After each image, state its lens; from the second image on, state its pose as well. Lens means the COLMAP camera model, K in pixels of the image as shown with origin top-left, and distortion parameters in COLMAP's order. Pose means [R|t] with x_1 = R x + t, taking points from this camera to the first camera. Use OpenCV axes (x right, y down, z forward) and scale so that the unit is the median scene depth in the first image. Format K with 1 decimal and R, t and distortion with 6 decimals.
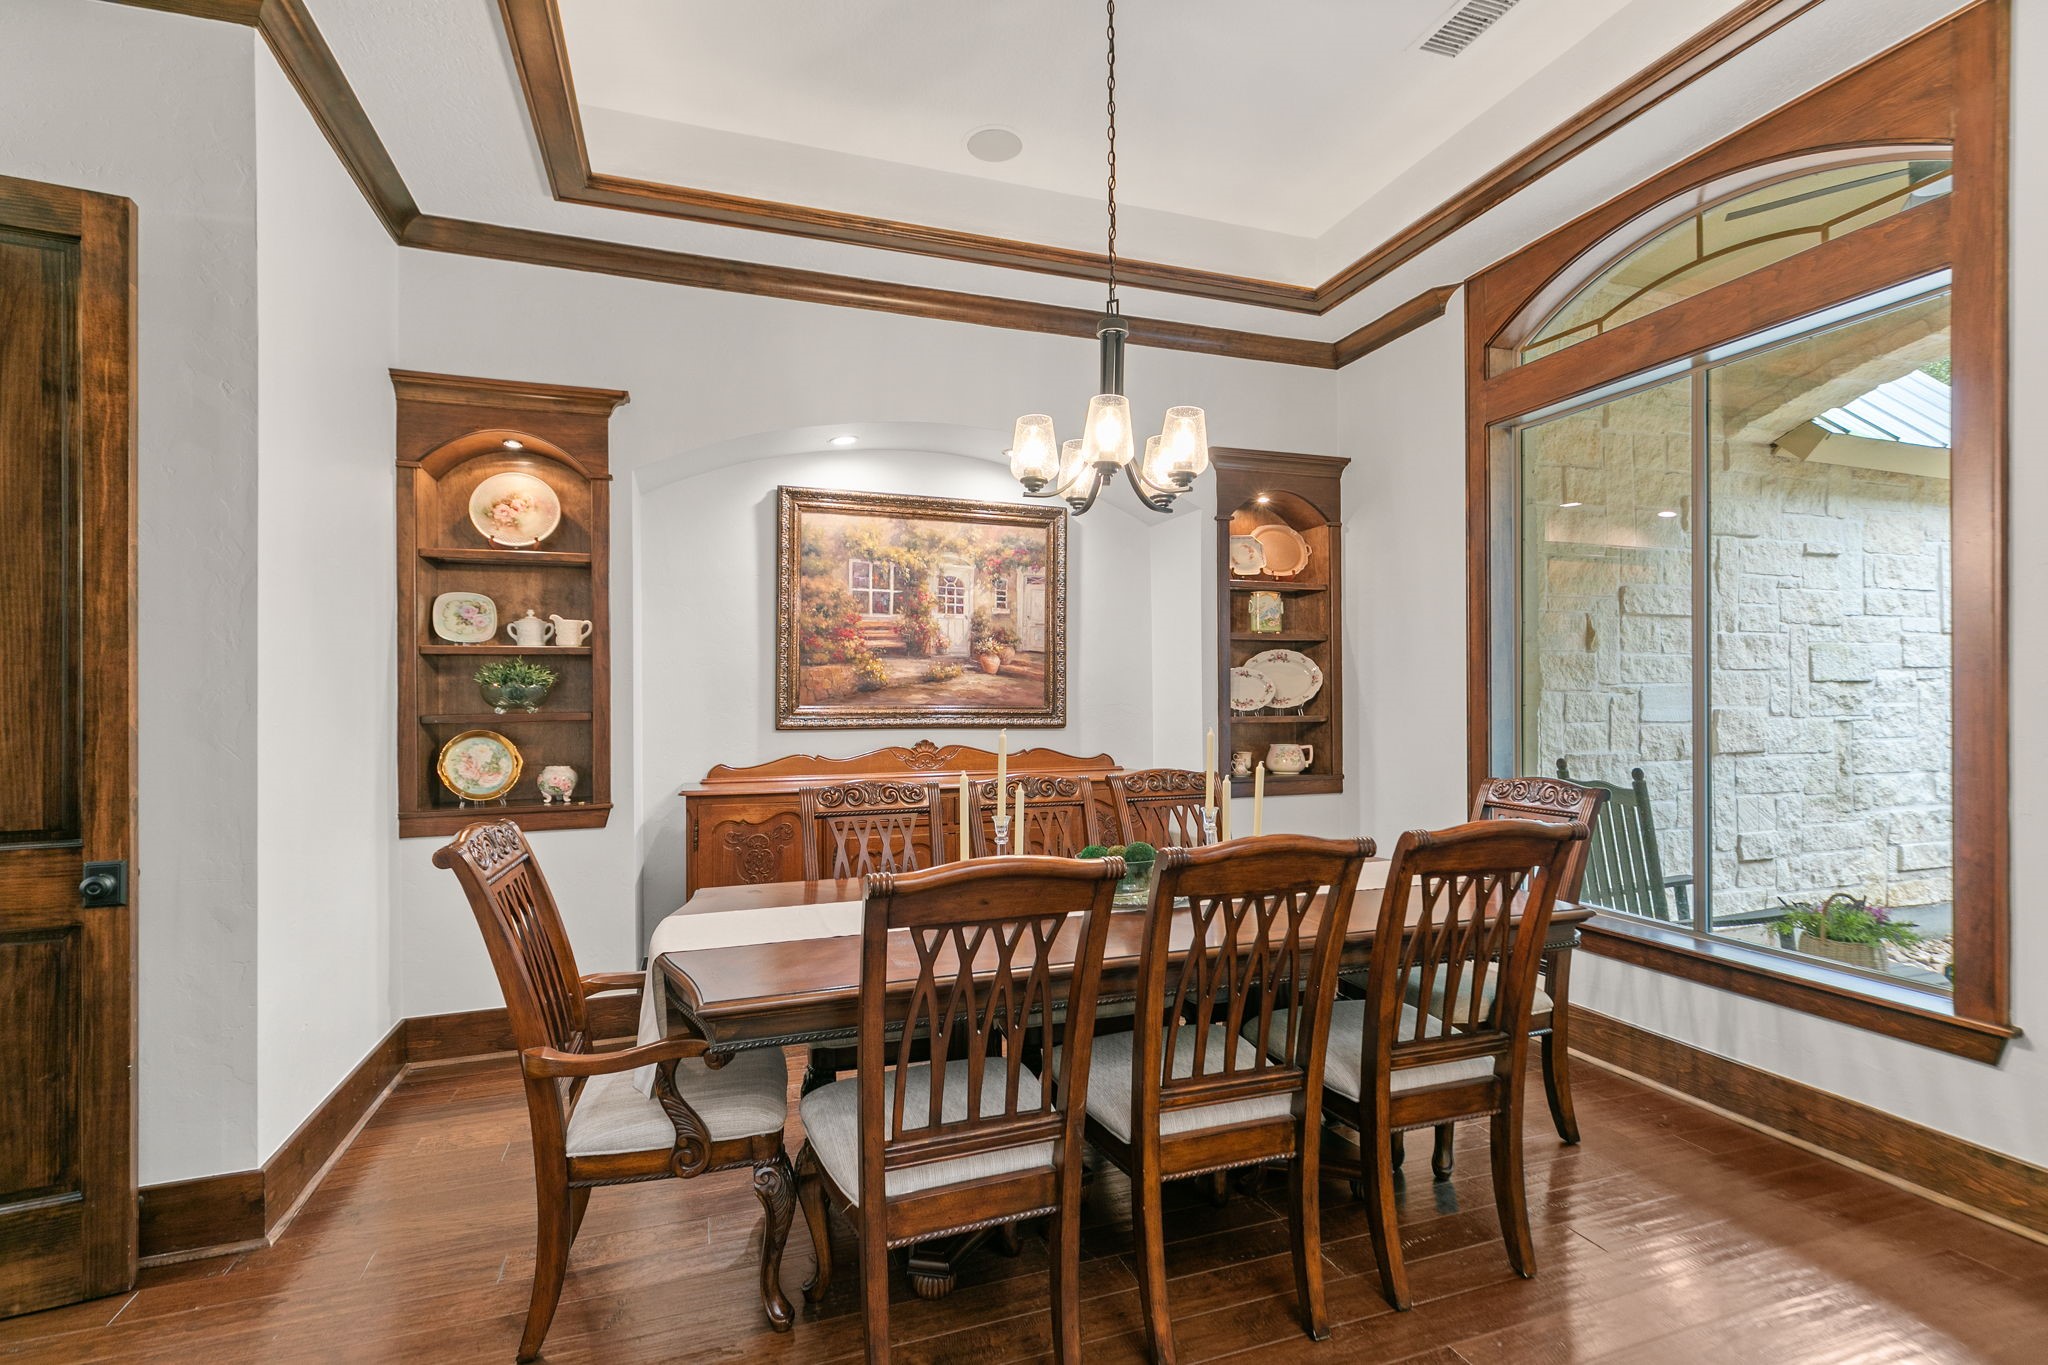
lens RADIAL K [[931.4, 0, 1016.9], [0, 931.4, 687.9], [0, 0, 1]] dist [0.005851, -0.000744]
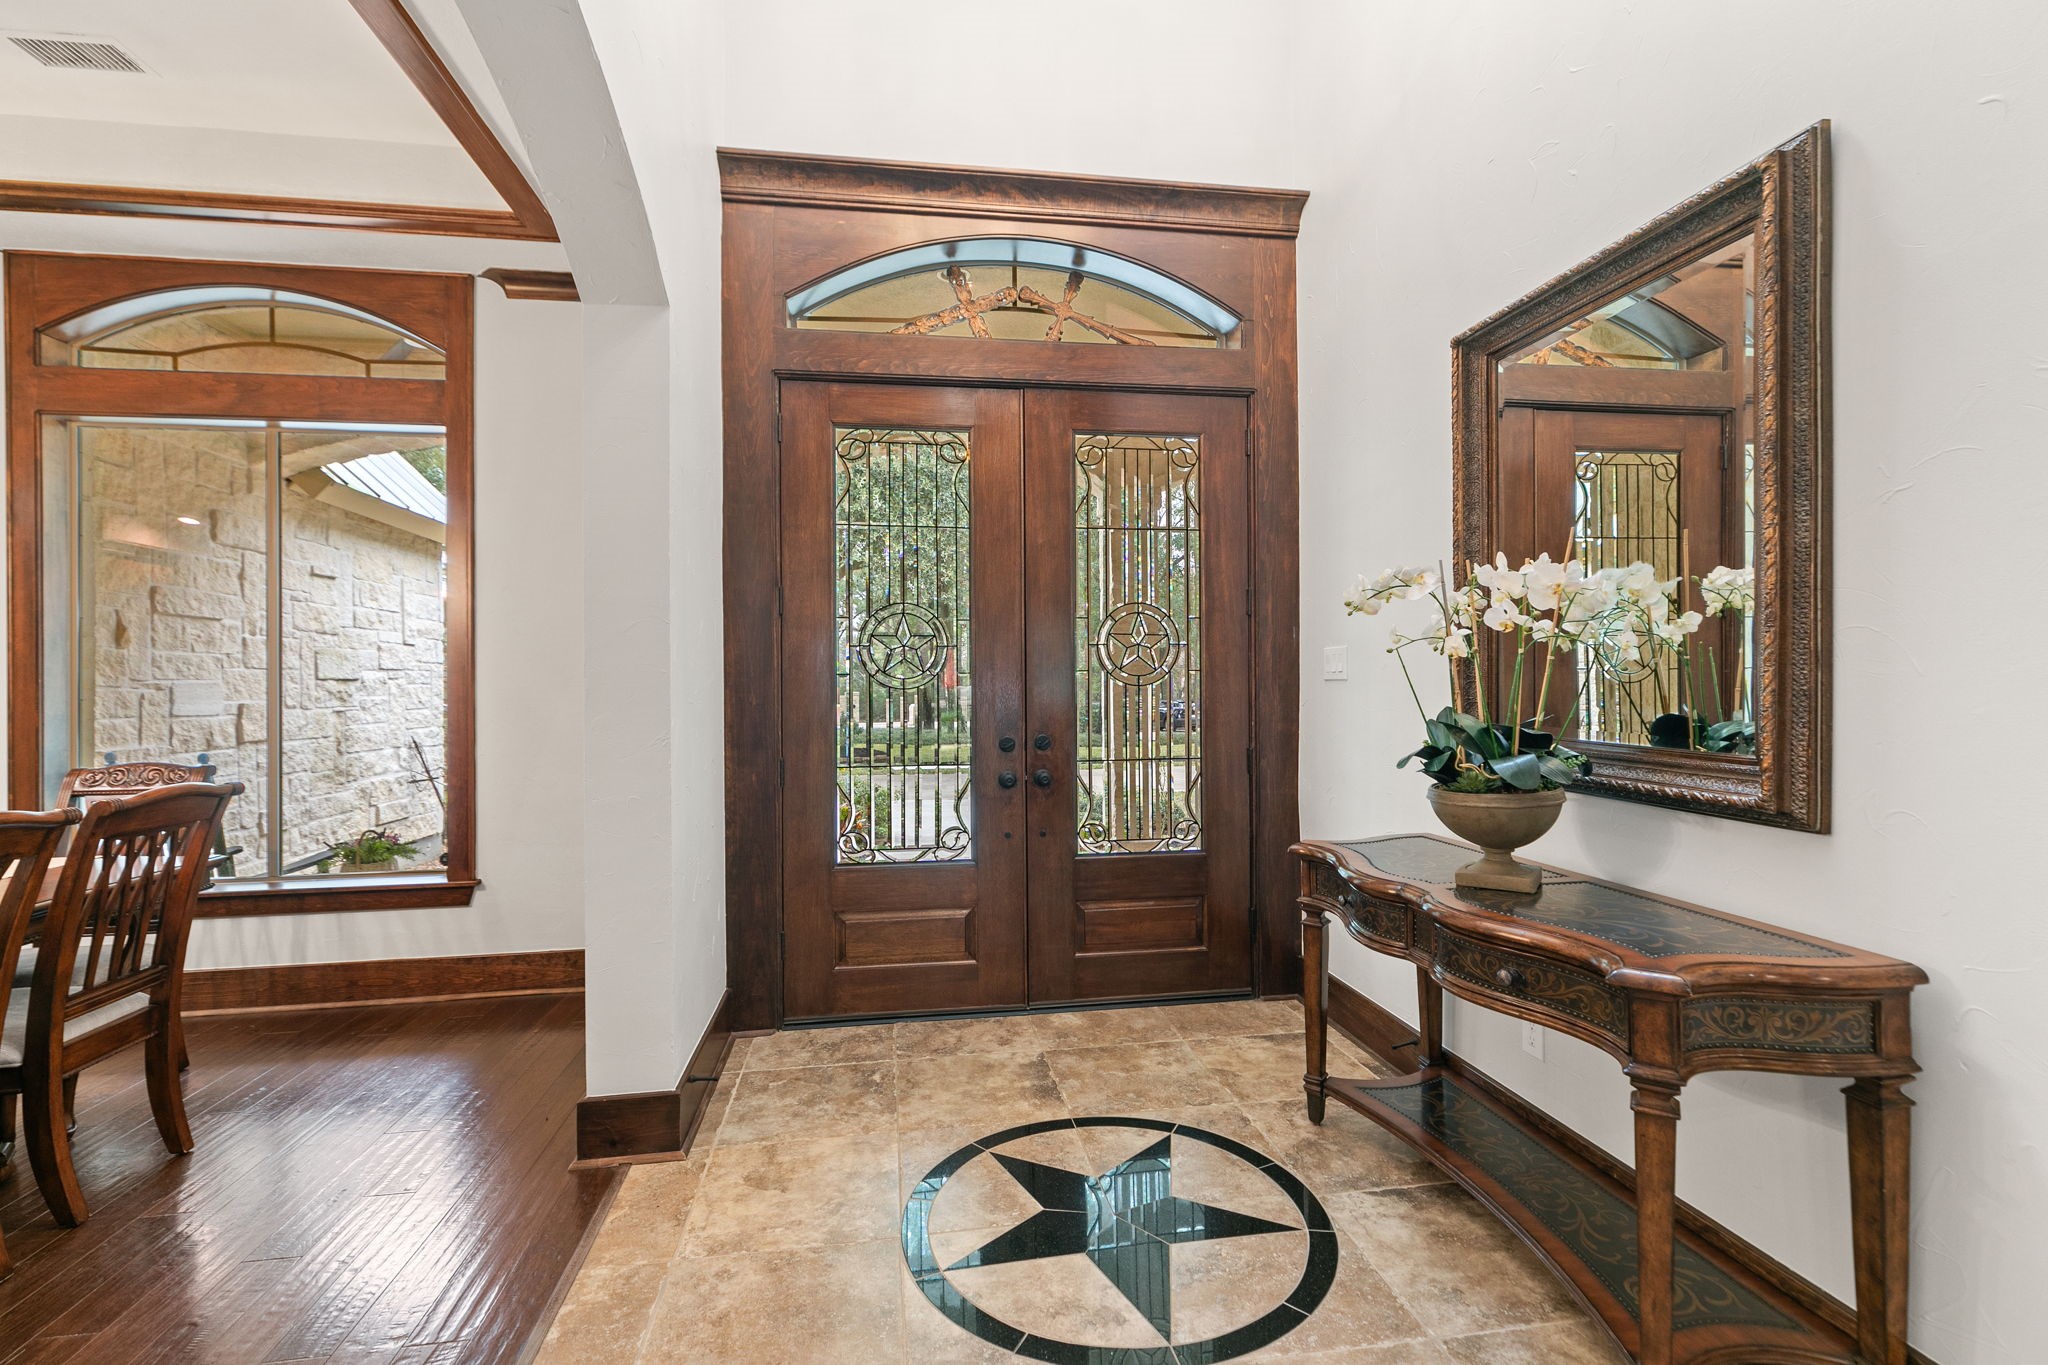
lens RADIAL K [[914.4, 0, 1027.5], [0, 914.4, 687.2], [0, 0, 1]] dist [0.005036, -0.000258]
pose [[0.167906, -0.001556, 0.985802, -0.194589], [0.001950, 0.999997, 0.001246, 0.004156], [-0.985801, 0.001714, 0.167909, -0.128407]]
